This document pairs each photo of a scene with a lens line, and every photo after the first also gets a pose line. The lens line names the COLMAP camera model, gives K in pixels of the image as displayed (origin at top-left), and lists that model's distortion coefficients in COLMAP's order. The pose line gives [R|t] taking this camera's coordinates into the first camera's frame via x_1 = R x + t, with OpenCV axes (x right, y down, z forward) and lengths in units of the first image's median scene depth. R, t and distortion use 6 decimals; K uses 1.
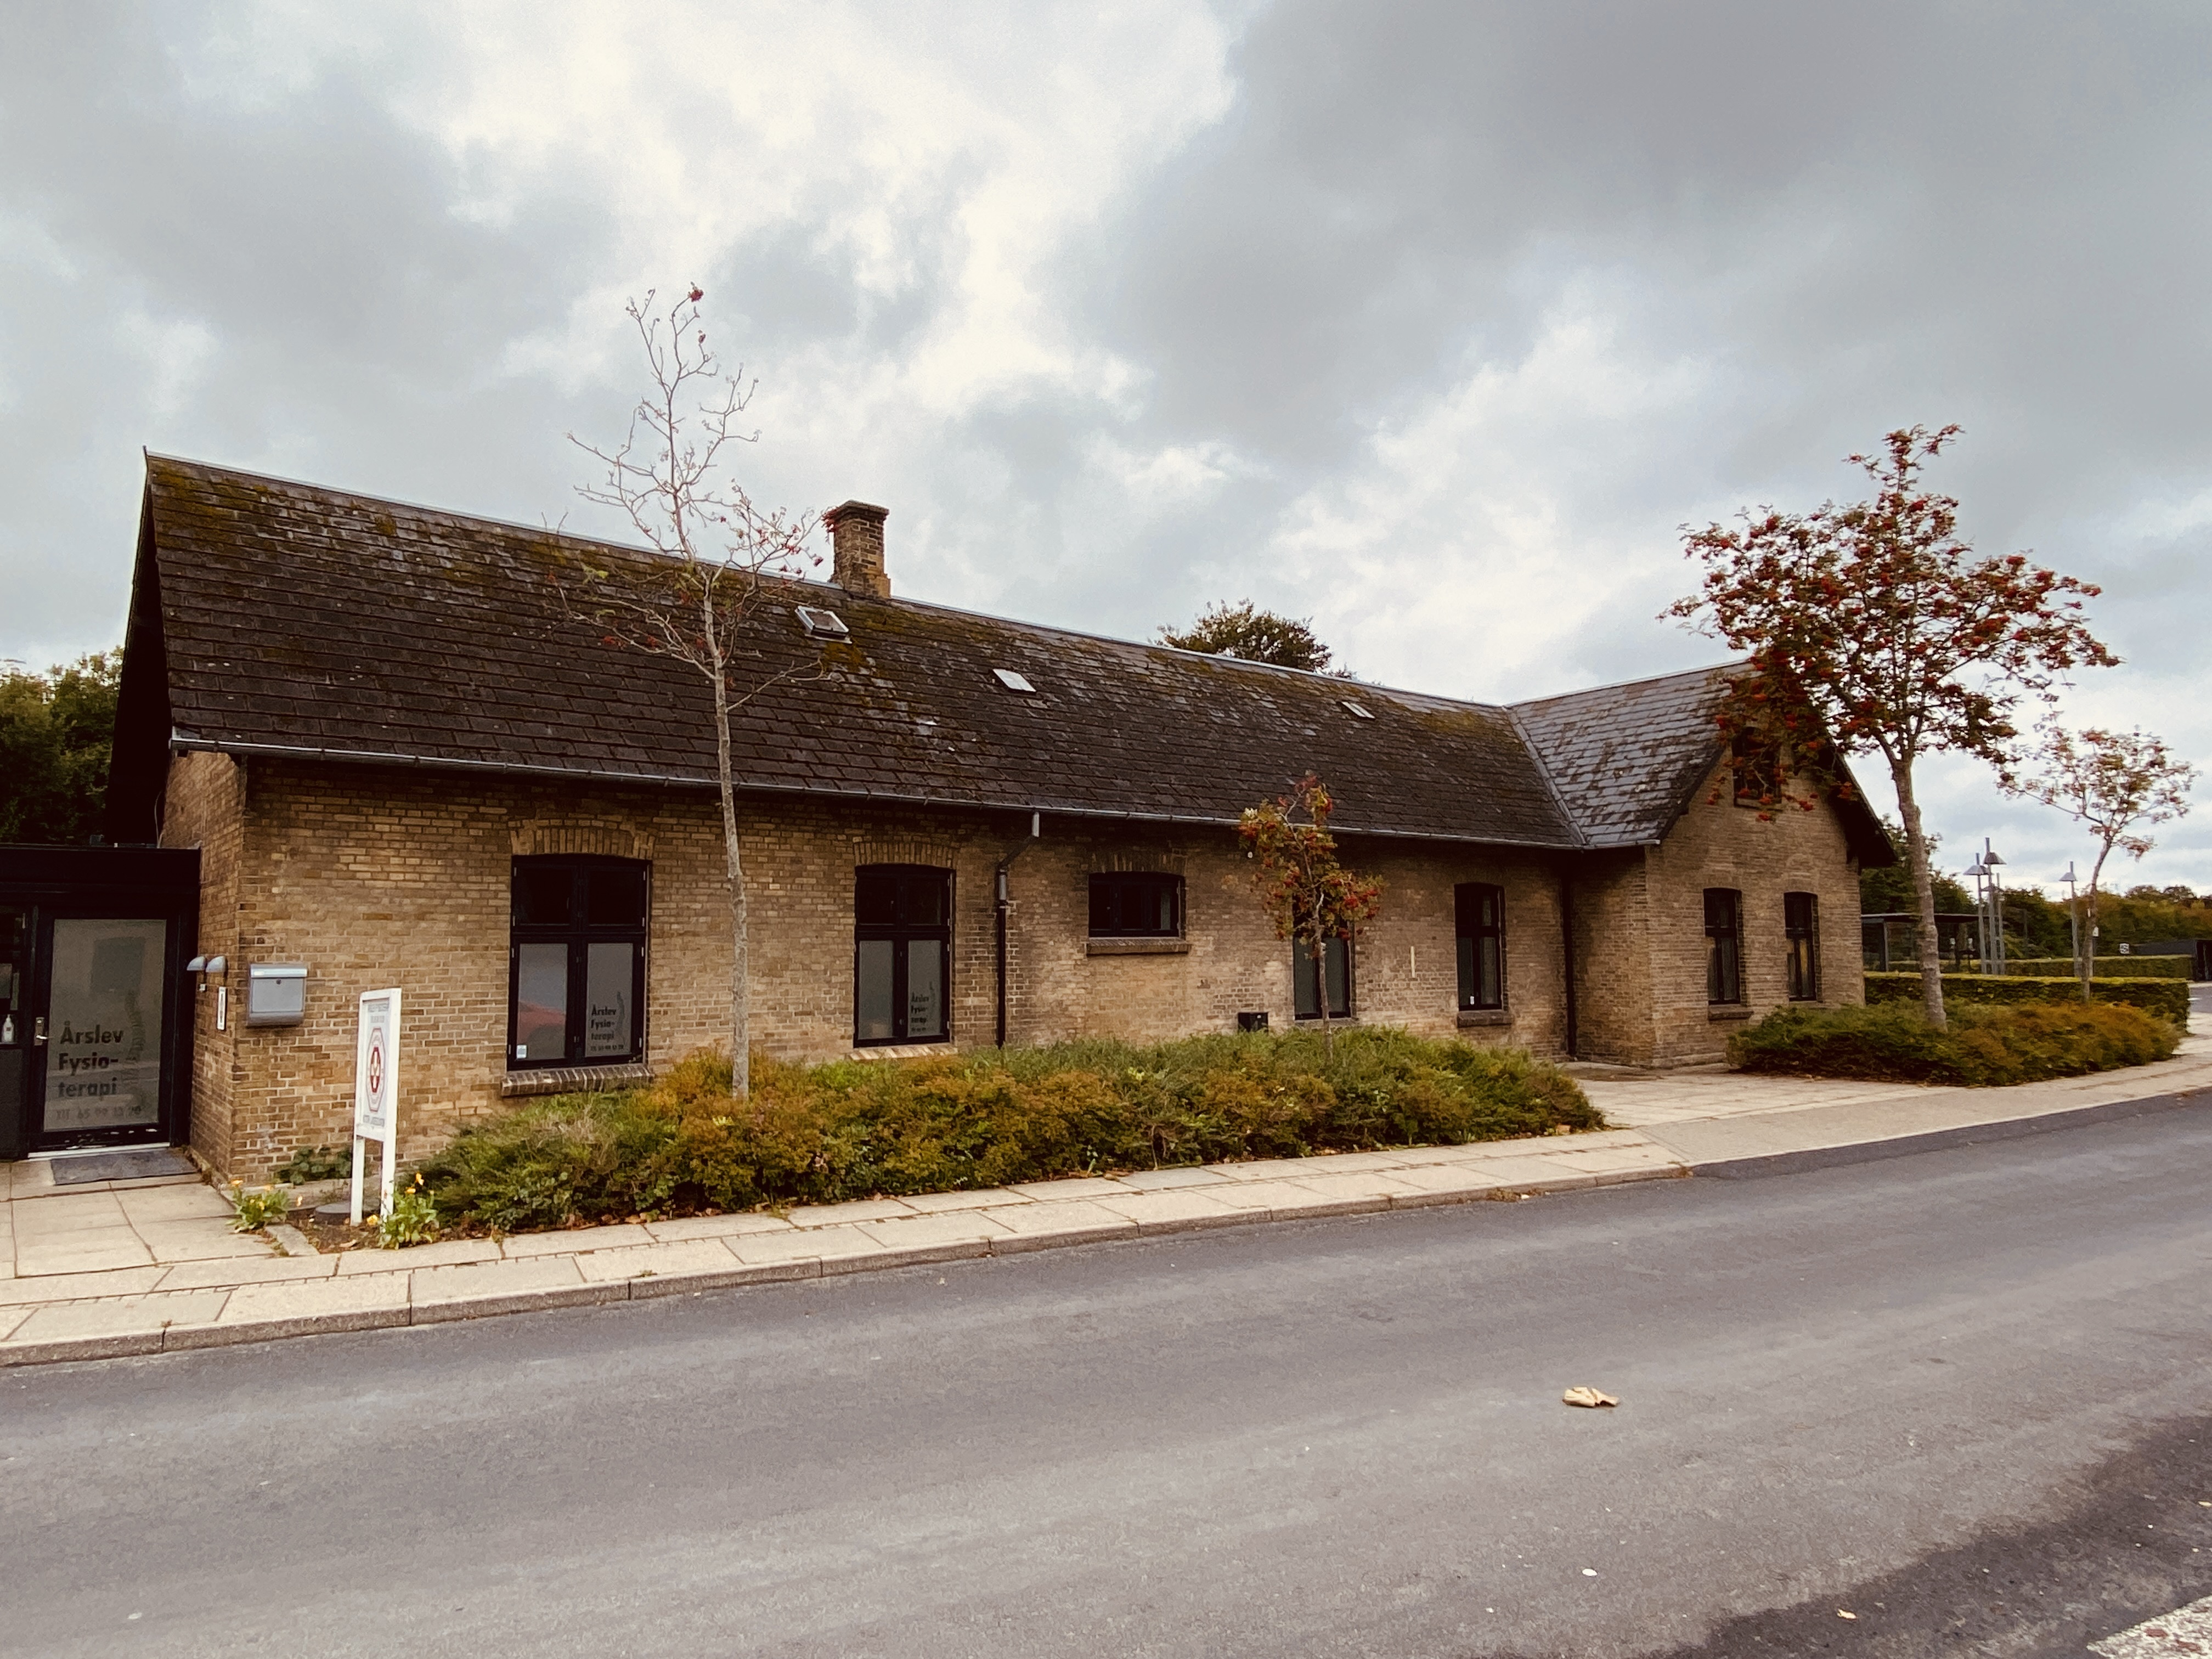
lens RADIAL K [[1307.0, 0, 1106.0], [0, 1307.0, 829.5], [0, 0, 1]] dist [0.034957, 0.000348]
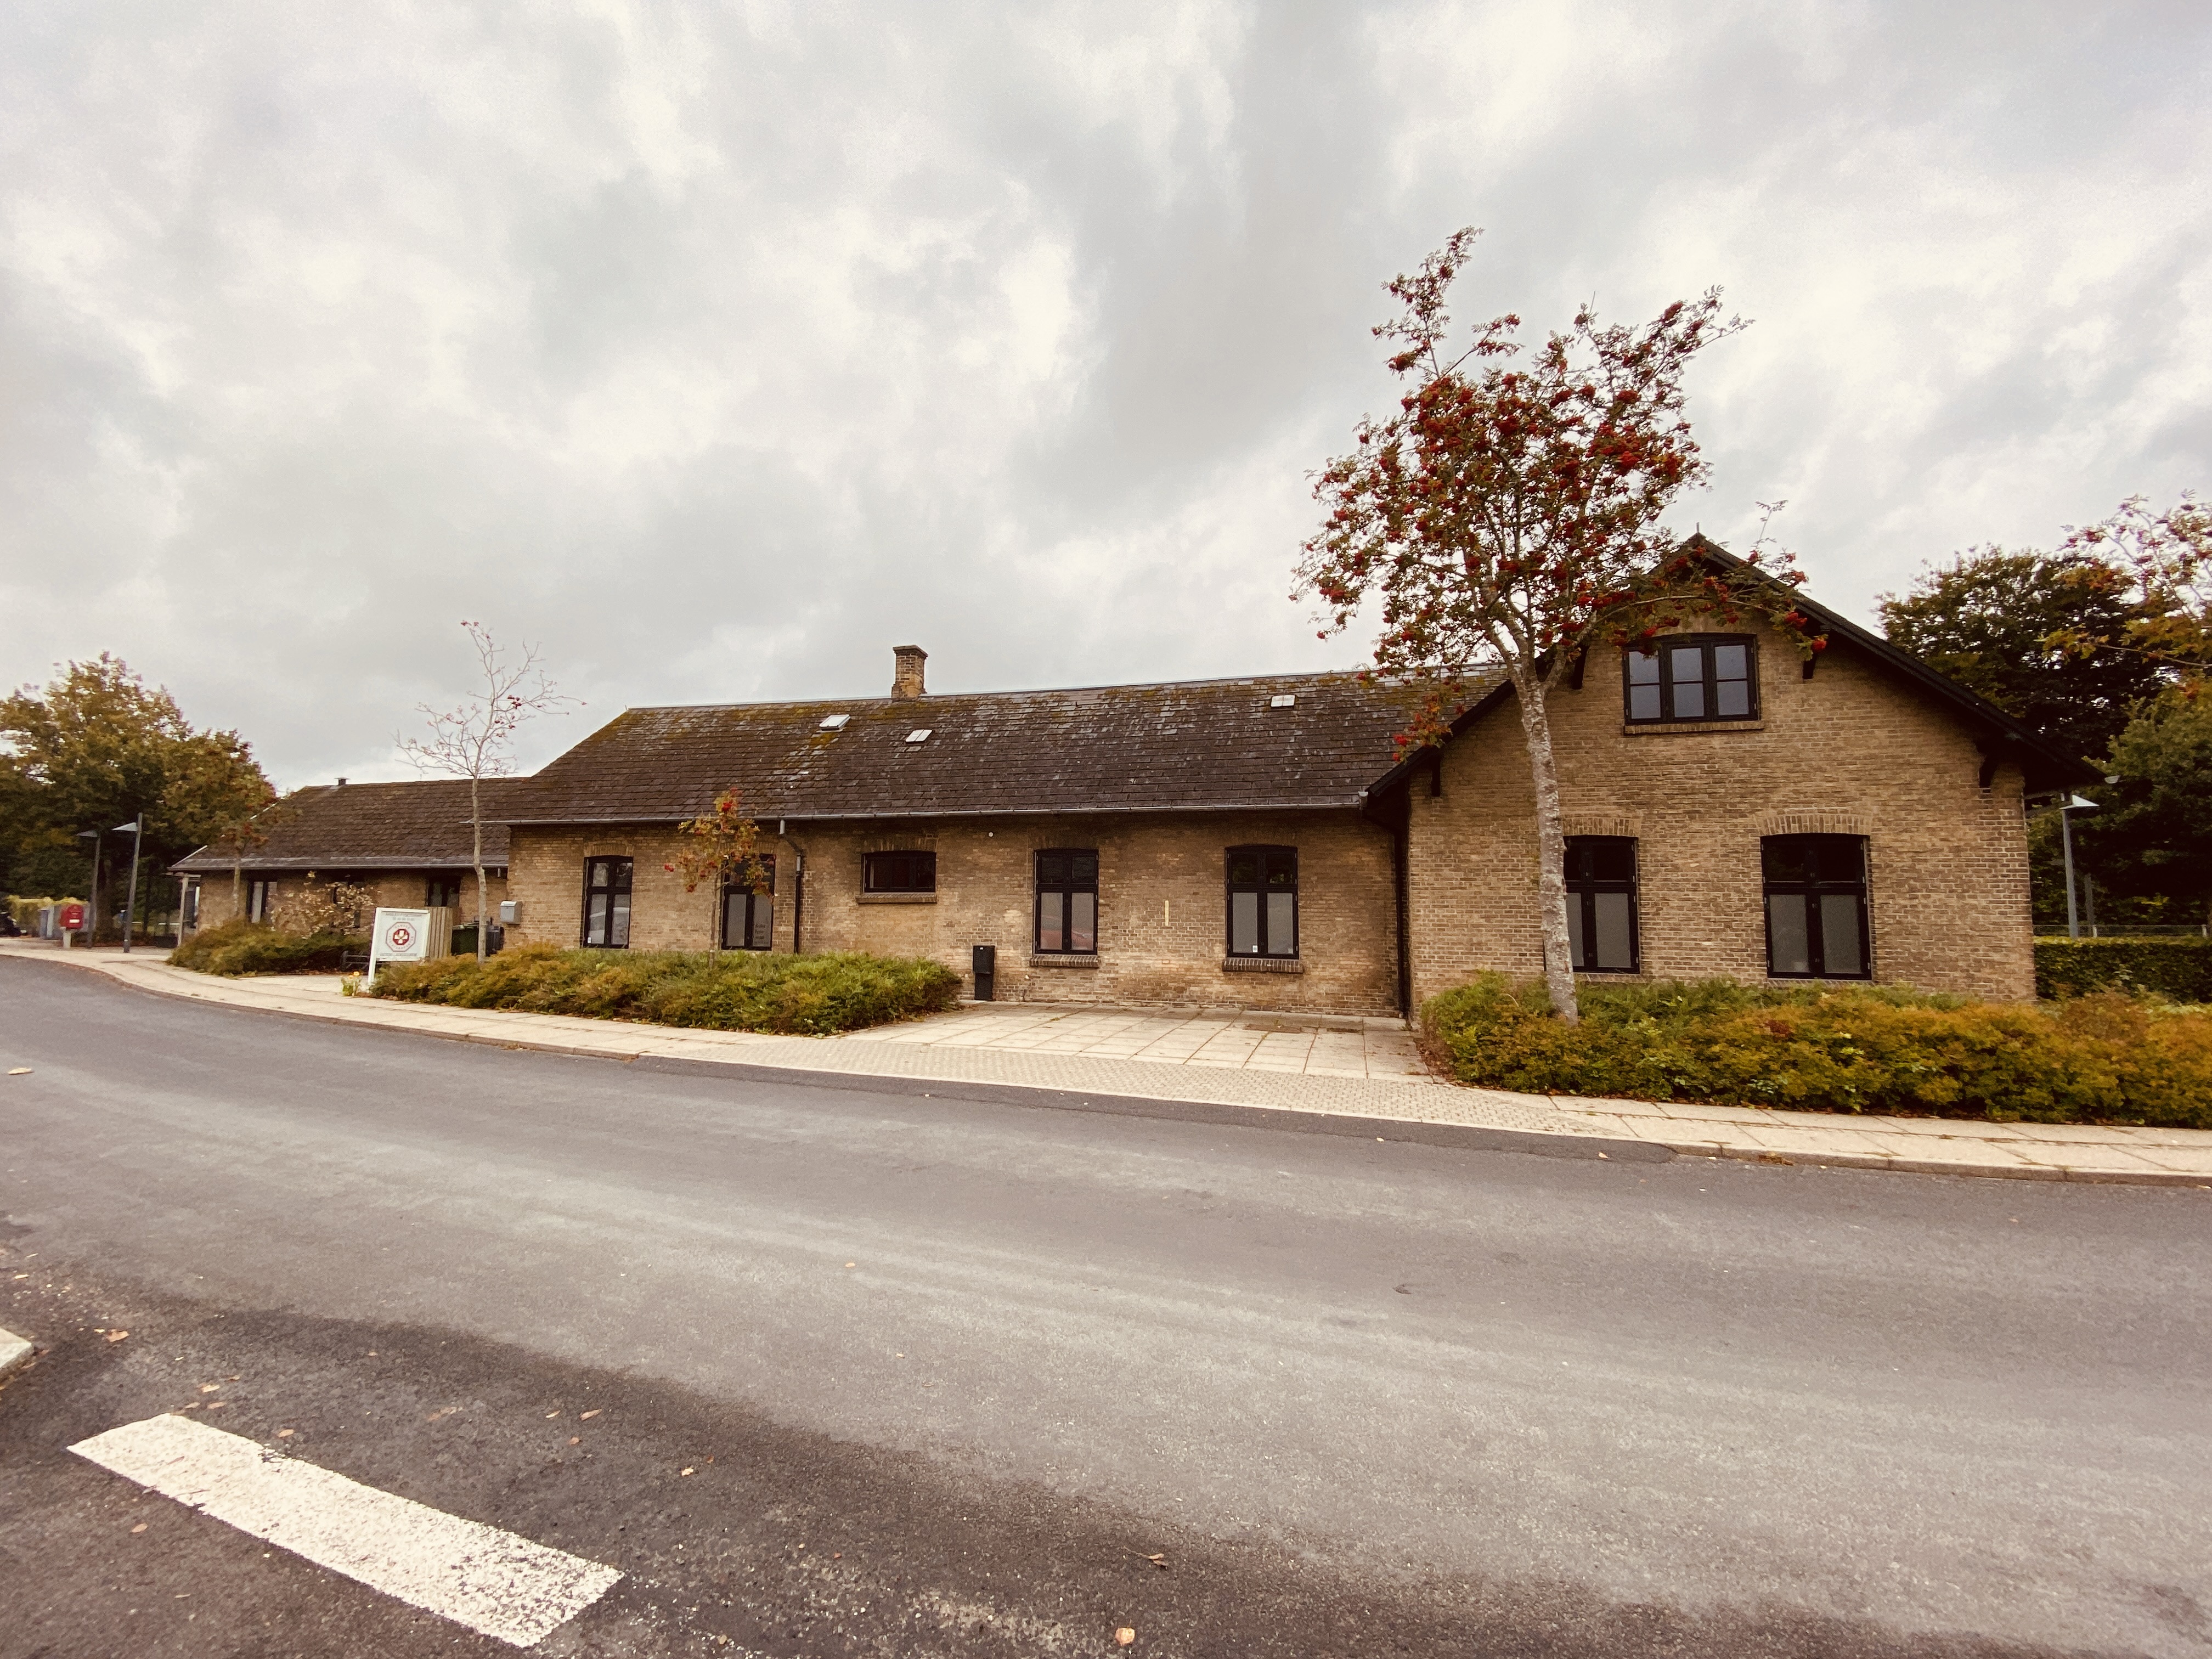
lens RADIAL K [[822.2, 0, 1106.0], [0, 822.2, 829.5], [0, 0, 1]] dist [0.019840, -0.017258]
pose [[0.625640, -0.055237, -0.778154, 0.912293], [0.063623, 0.997780, -0.019674, 0.041255], [0.777513, -0.037199, 0.627766, 0.561740]]
